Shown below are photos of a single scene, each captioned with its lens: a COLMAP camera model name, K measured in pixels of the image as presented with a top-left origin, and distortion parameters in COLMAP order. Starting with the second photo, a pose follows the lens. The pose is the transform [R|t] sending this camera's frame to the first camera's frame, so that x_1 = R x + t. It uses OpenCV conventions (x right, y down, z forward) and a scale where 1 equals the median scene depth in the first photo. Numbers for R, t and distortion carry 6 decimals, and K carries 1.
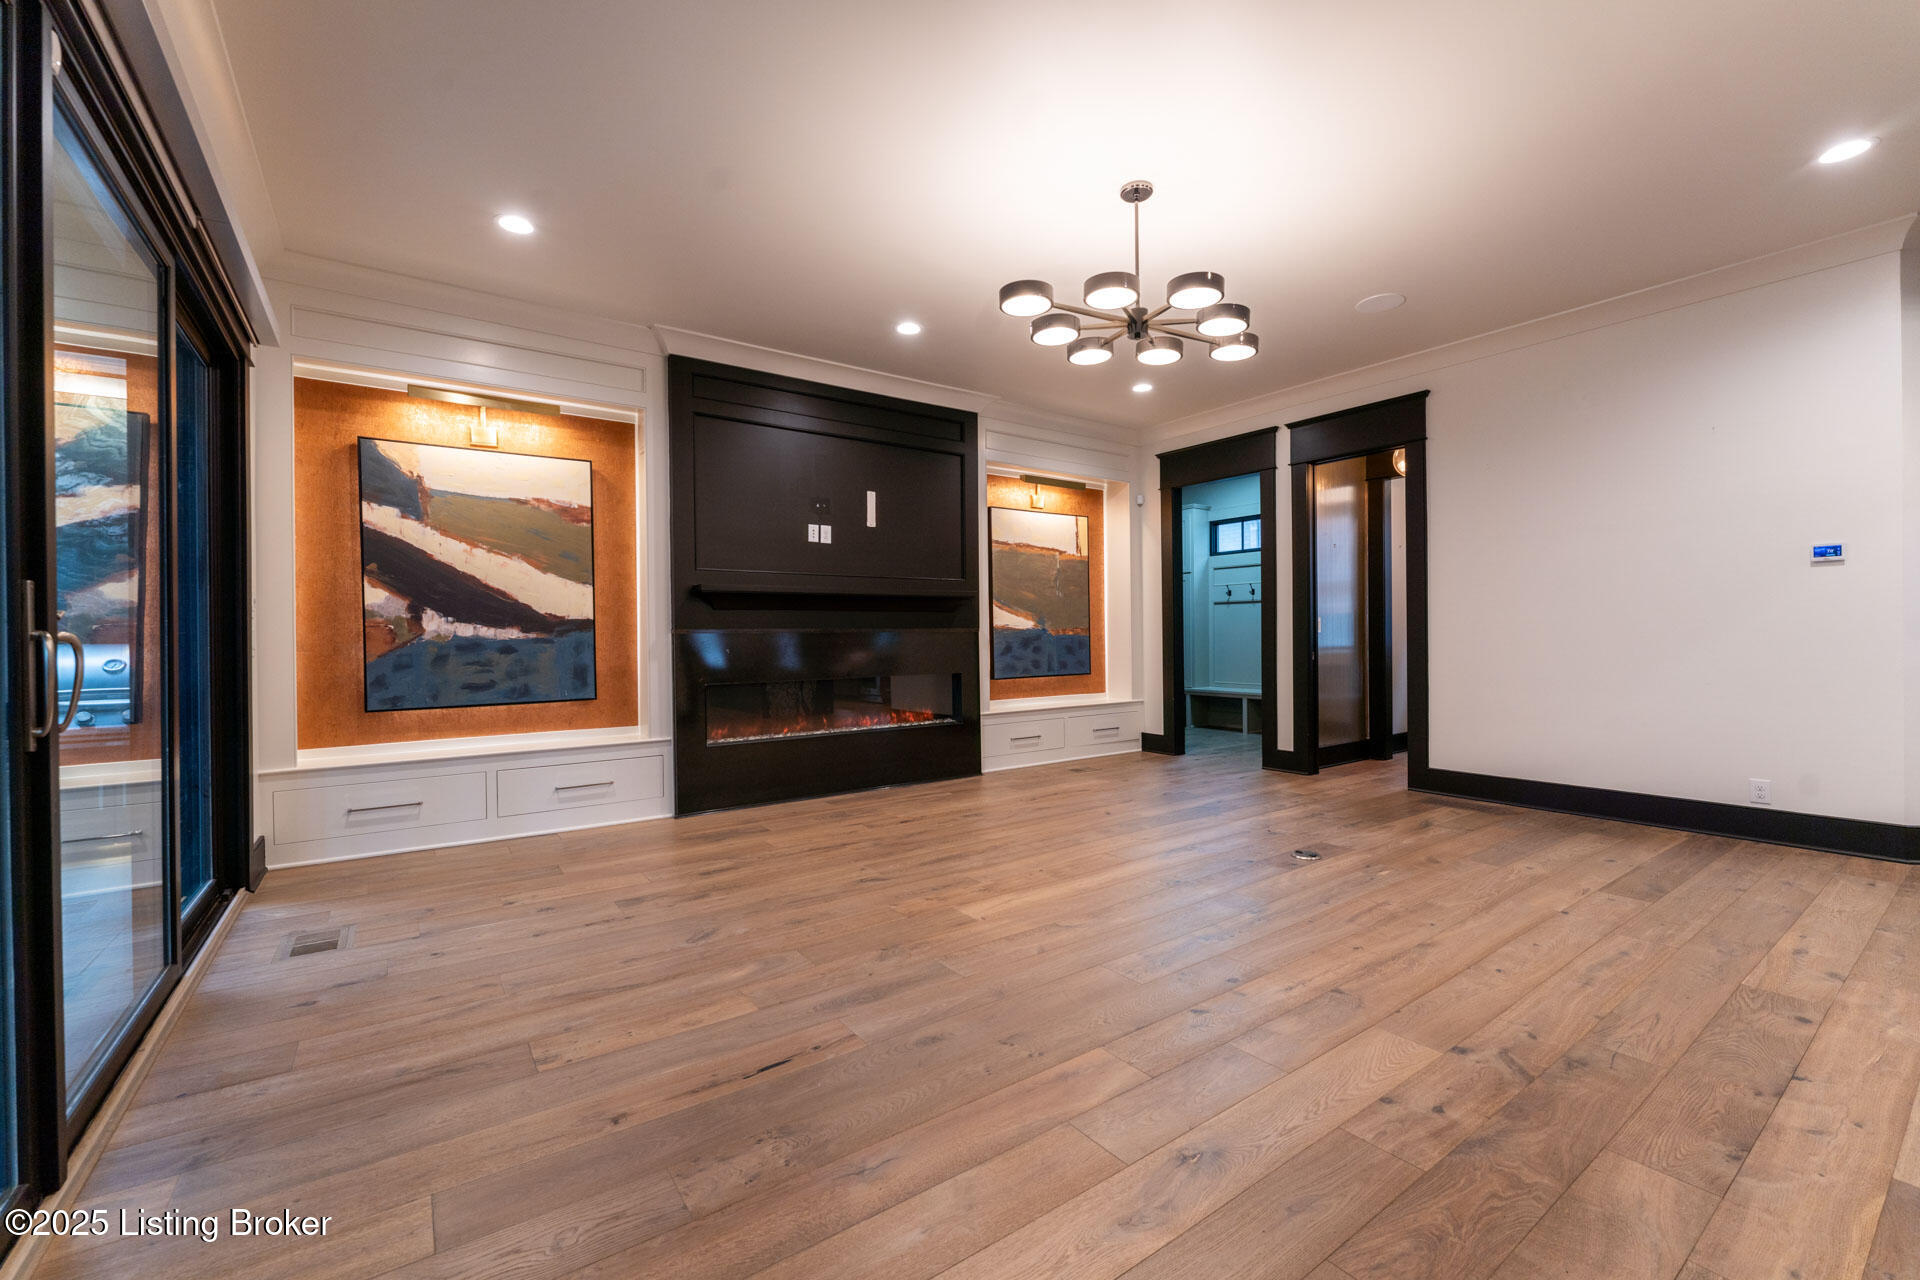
lens RADIAL K [[785.5, 0, 956.2], [0, 785.5, 642.3], [0, 0, 1]] dist [-0.005296, 0.000029]
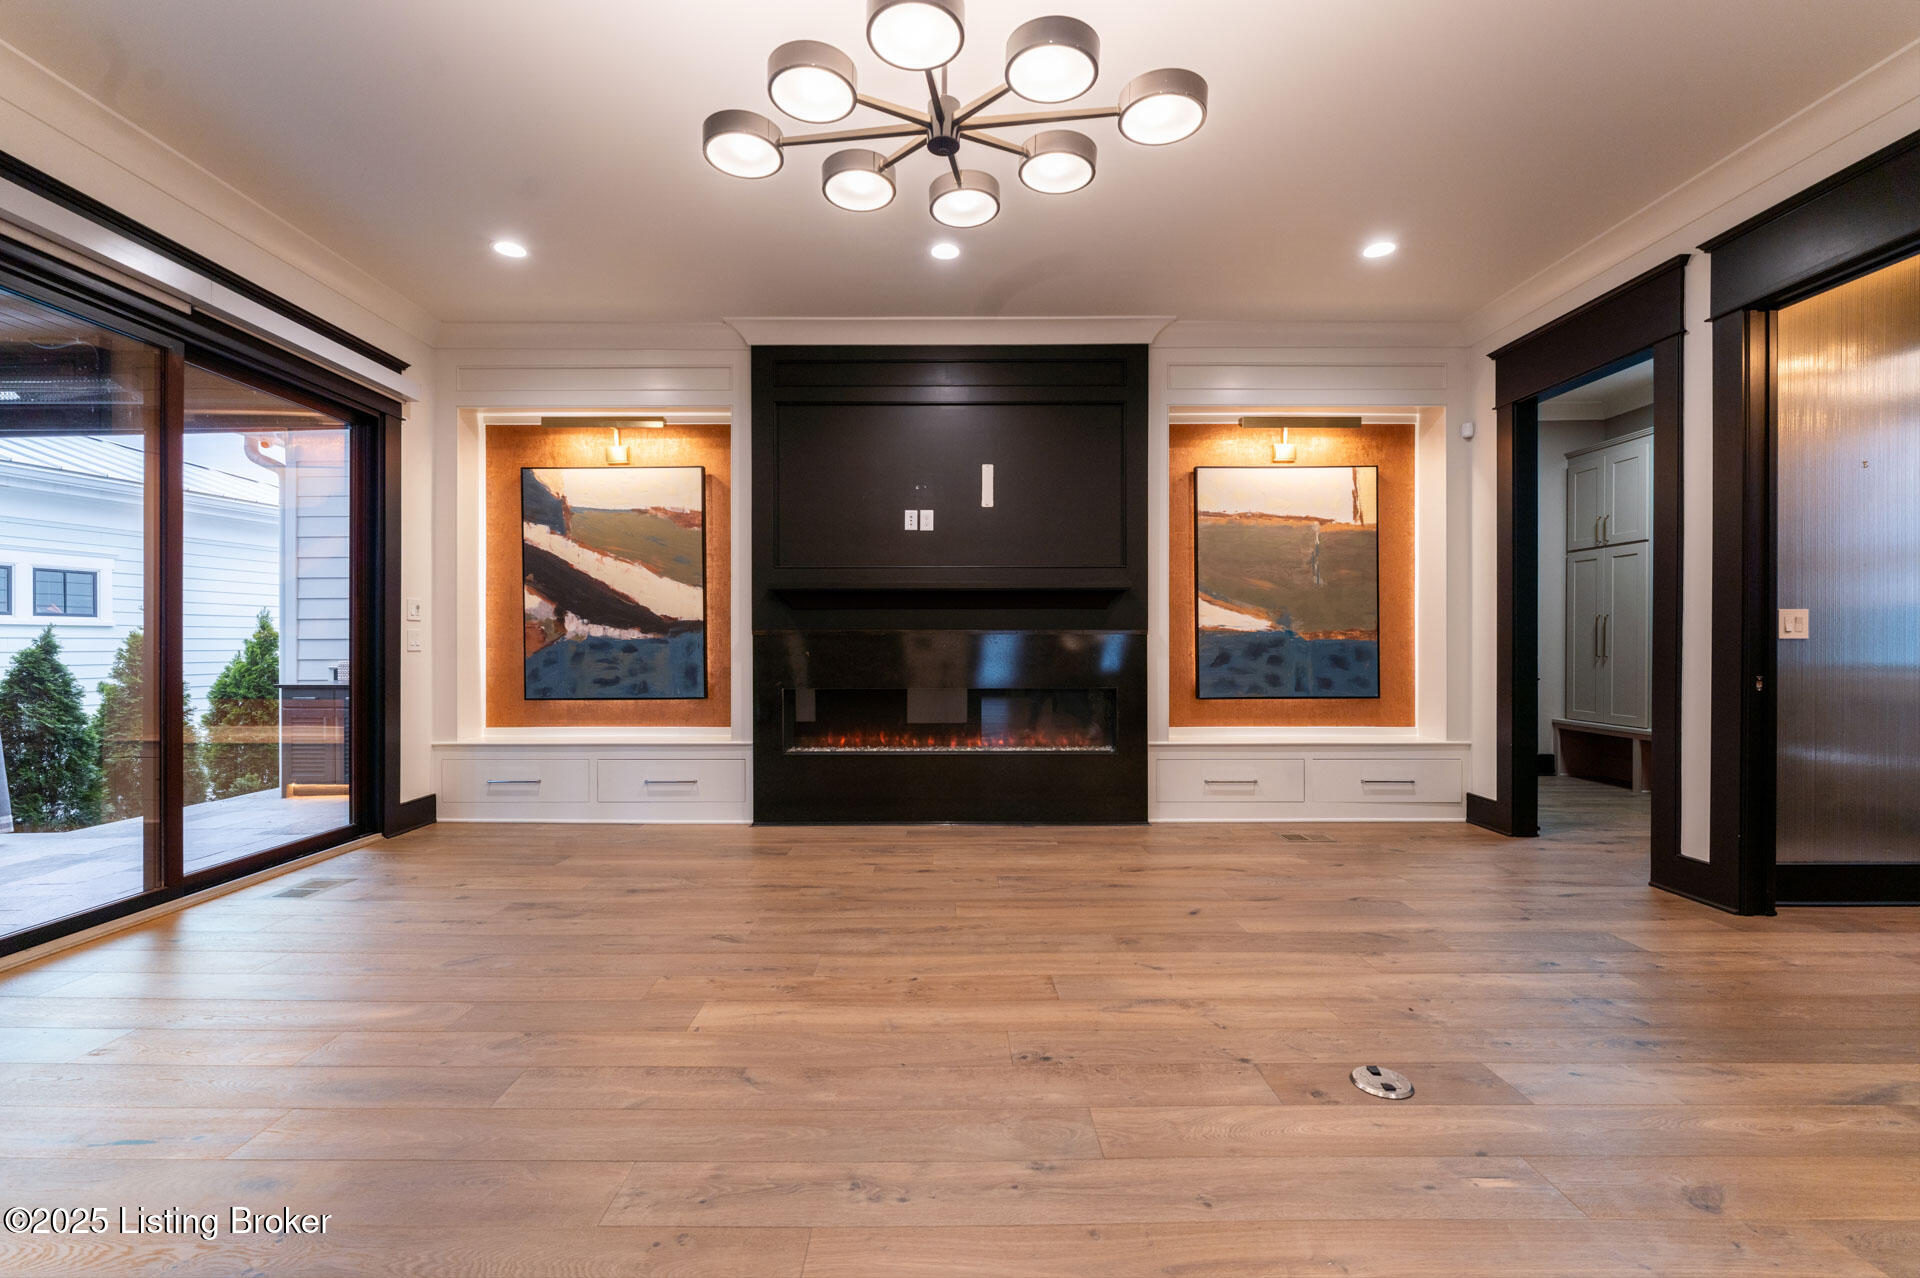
lens RADIAL K [[799.1, 0, 944.0], [0, 799.1, 645.4], [0, 0, 1]] dist [-0.004662, -0.000031]
pose [[0.814044, 0.011256, -0.580695, 0.458973], [-0.011705, 0.999927, 0.002974, -0.003934], [0.580686, 0.004376, 0.814116, 0.382508]]
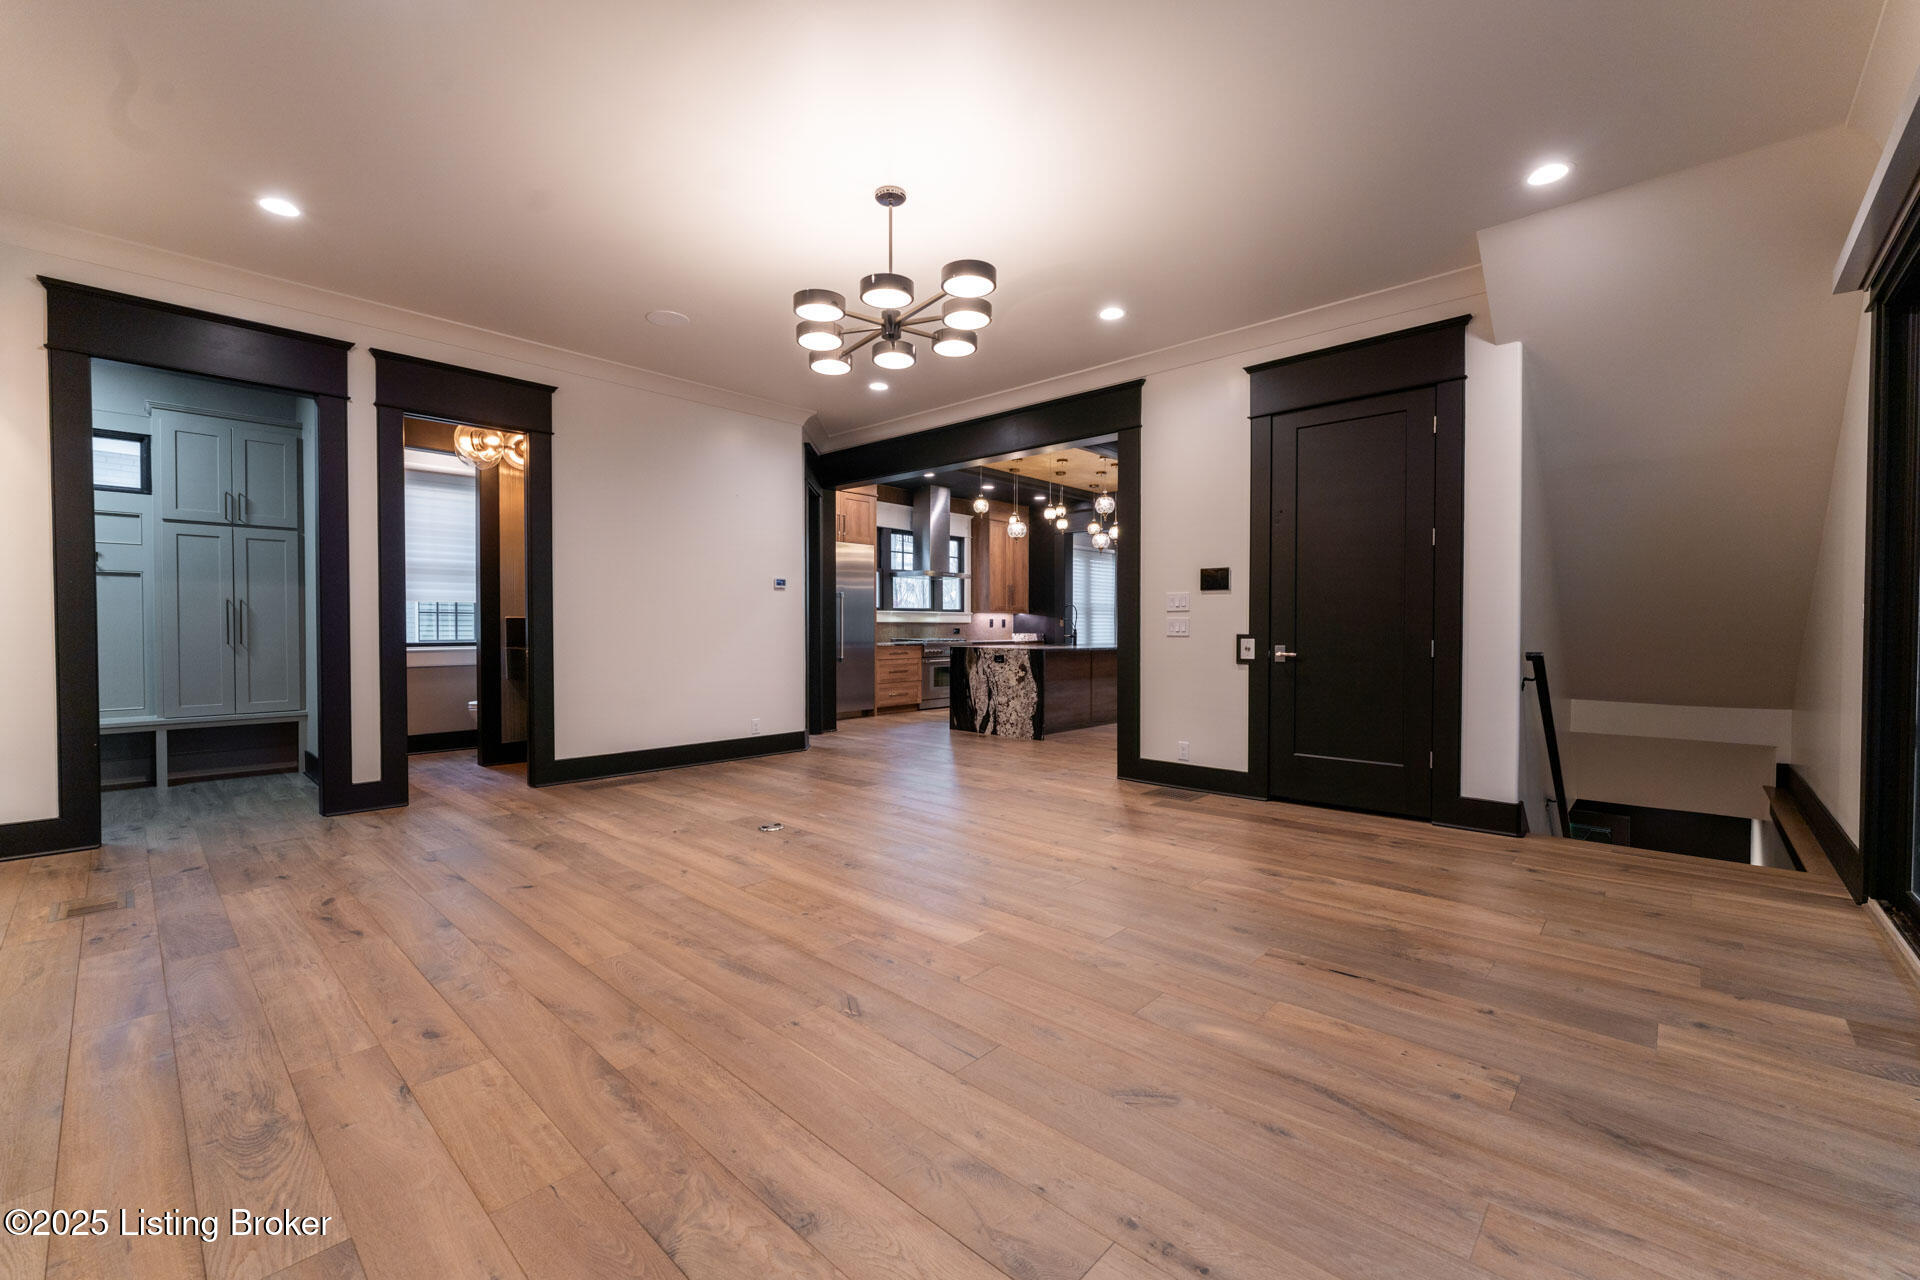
lens RADIAL K [[785.5, 0, 953.8], [0, 785.5, 638.8], [0, 0, 1]] dist [-0.005296, 0.000029]
pose [[-0.199783, -0.005109, 0.979827, -0.619371], [0.008407, 0.999941, 0.006928, 0.000521], [-0.979804, 0.009621, -0.199728, 0.869298]]
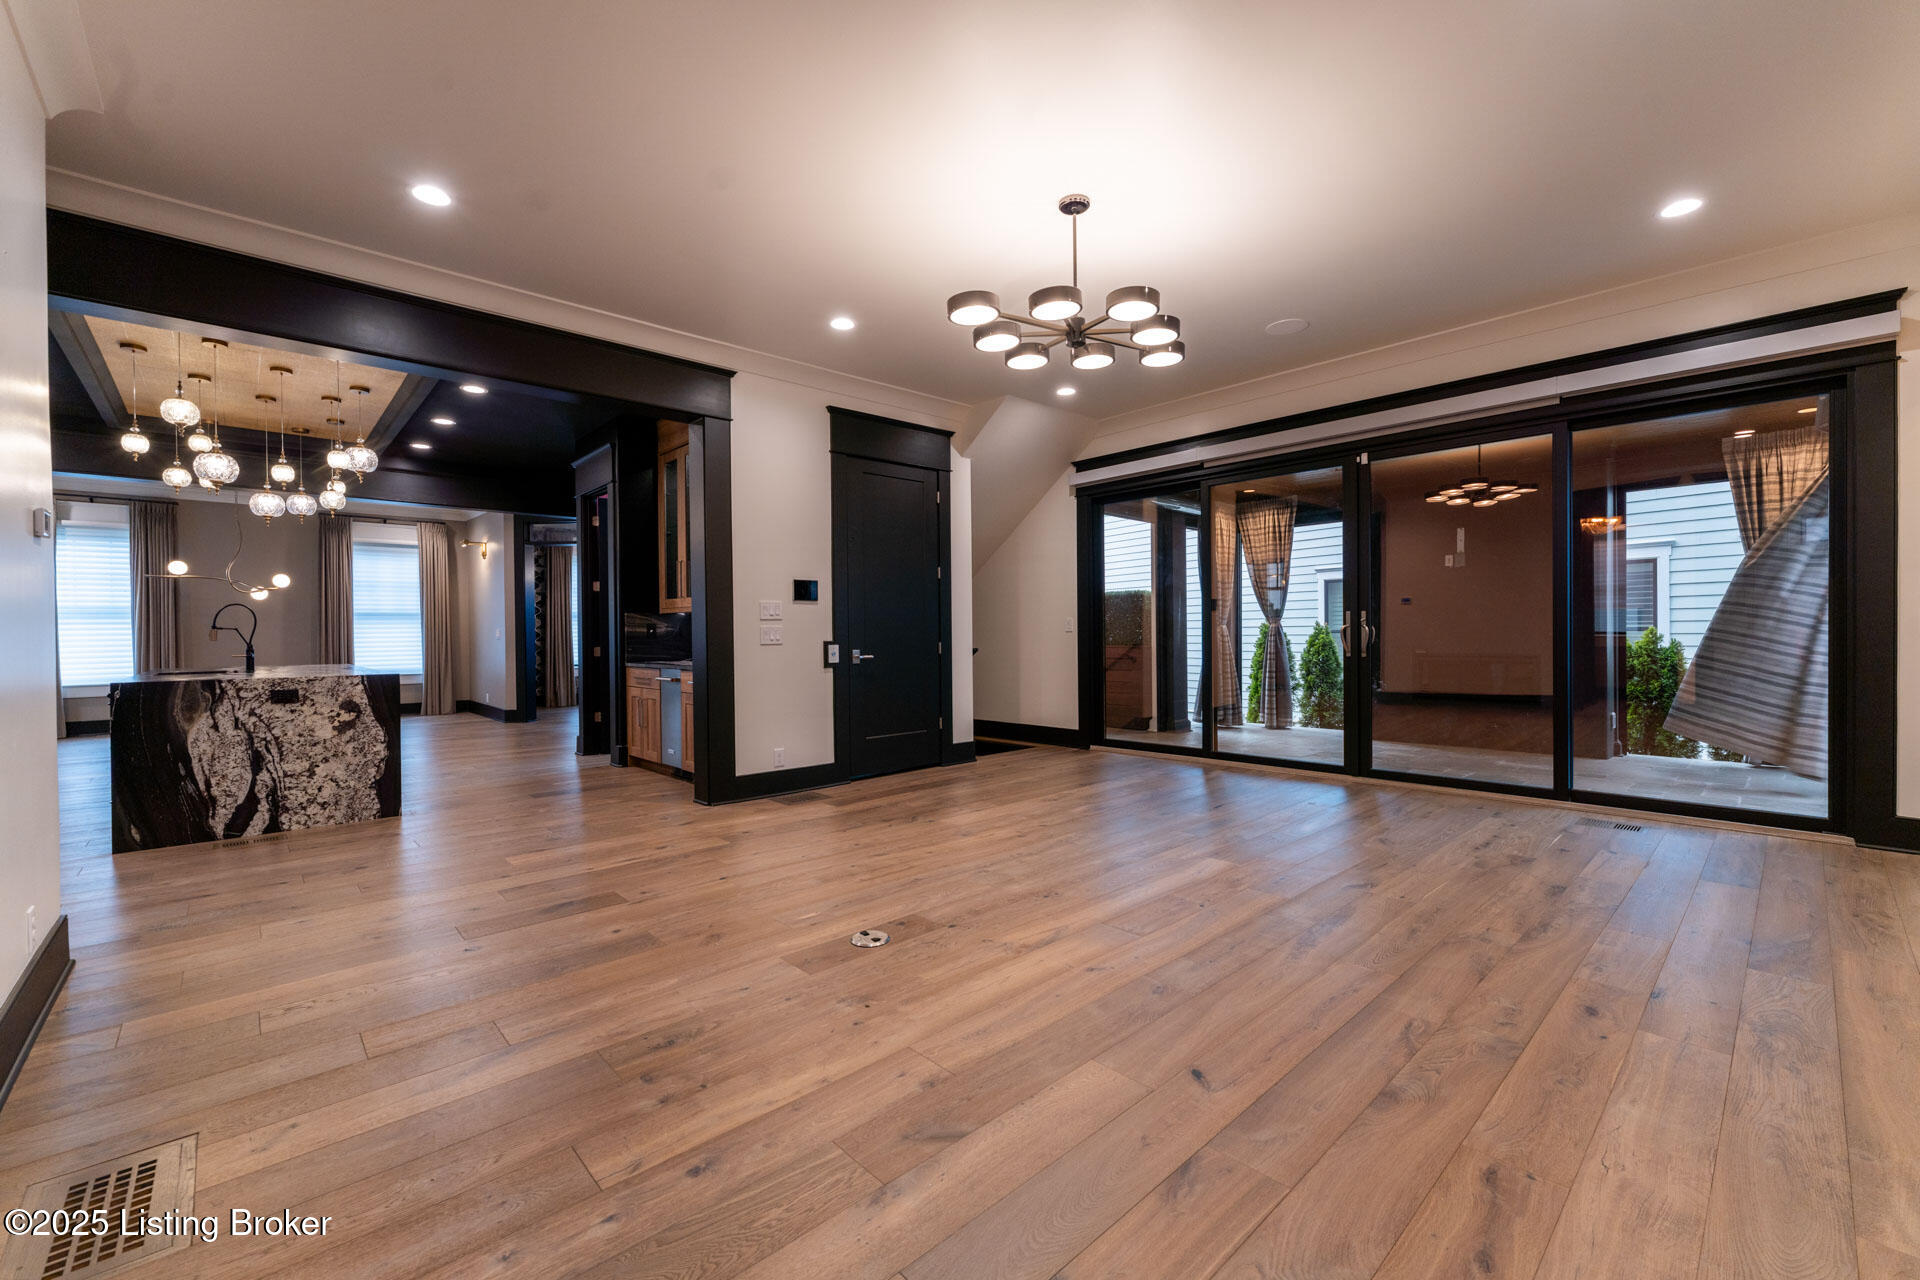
lens RADIAL K [[785.5, 0, 958.6], [0, 785.5, 637.1], [0, 0, 1]] dist [-0.005296, 0.000029]
pose [[-0.991480, 0.021420, -0.128487, 0.406363], [0.019919, 0.999718, 0.012959, -0.014026], [0.128728, 0.010289, -0.991627, 1.555094]]
